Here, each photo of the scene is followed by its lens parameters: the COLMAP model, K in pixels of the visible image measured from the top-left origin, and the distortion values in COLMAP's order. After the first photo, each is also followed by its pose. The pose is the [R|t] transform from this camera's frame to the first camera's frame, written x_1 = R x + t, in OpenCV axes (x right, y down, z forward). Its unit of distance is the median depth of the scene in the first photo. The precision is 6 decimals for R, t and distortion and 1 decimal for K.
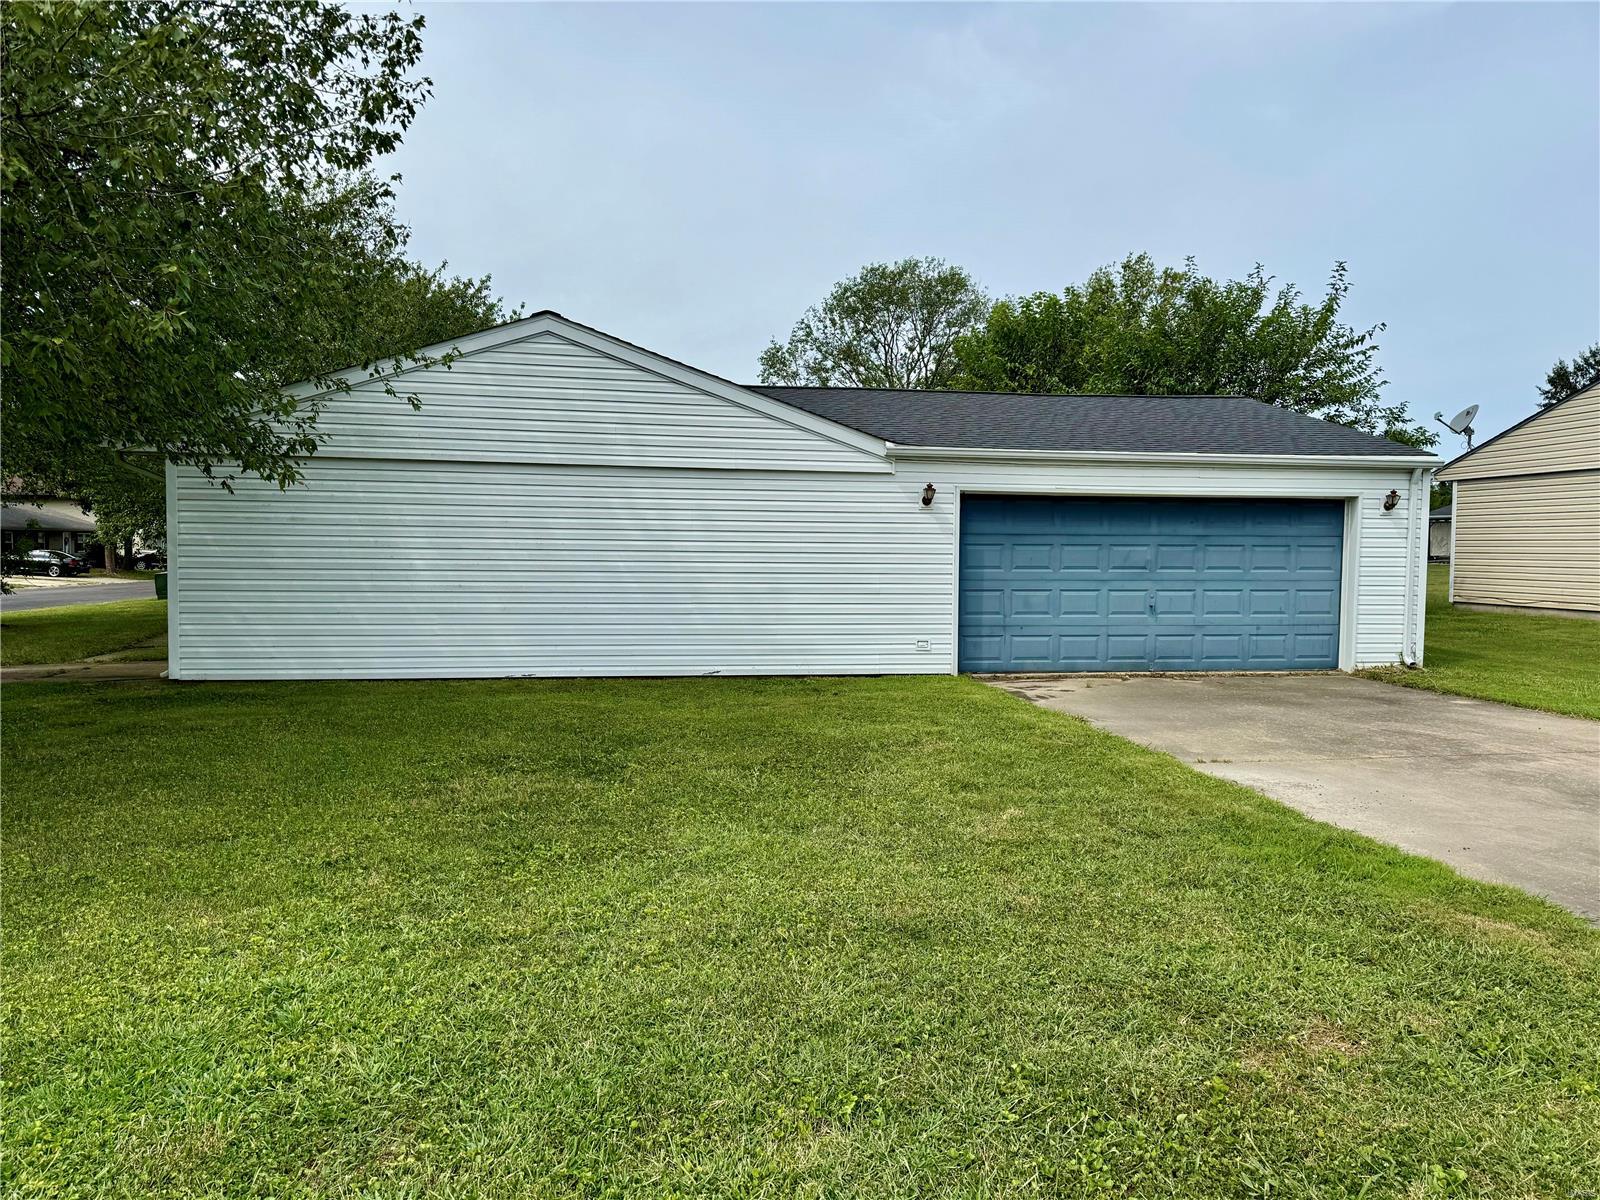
lens RADIAL K [[1110.8, 0, 800.6], [0, 1110.8, 602.8], [0, 0, 1]] dist [0.004444, 0.000235]
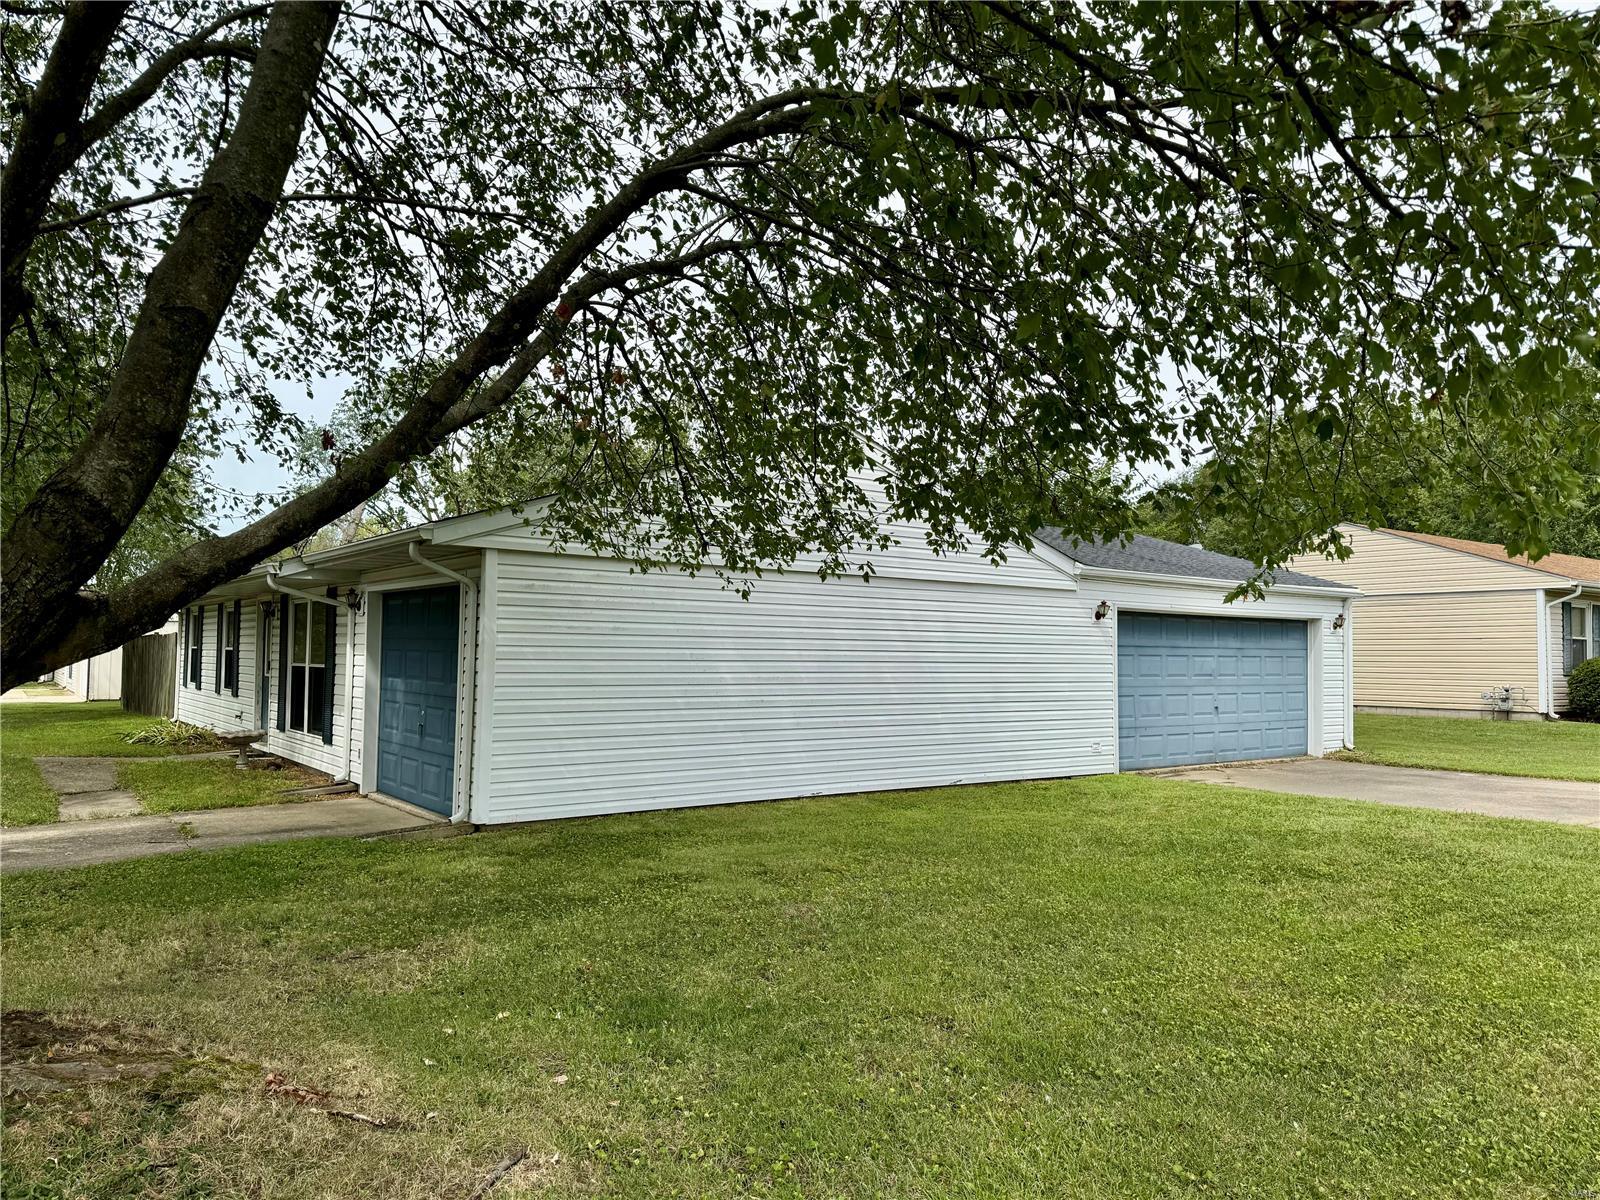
lens RADIAL K [[1110.8, 0, 800.1], [0, 1110.8, 598.1], [0, 0, 1]] dist [0.004444, 0.000235]
pose [[0.887945, 0.024021, 0.459322, -0.662833], [0.022998, 0.995068, -0.096497, -0.008883], [-0.459374, 0.096248, 0.883013, 0.151335]]
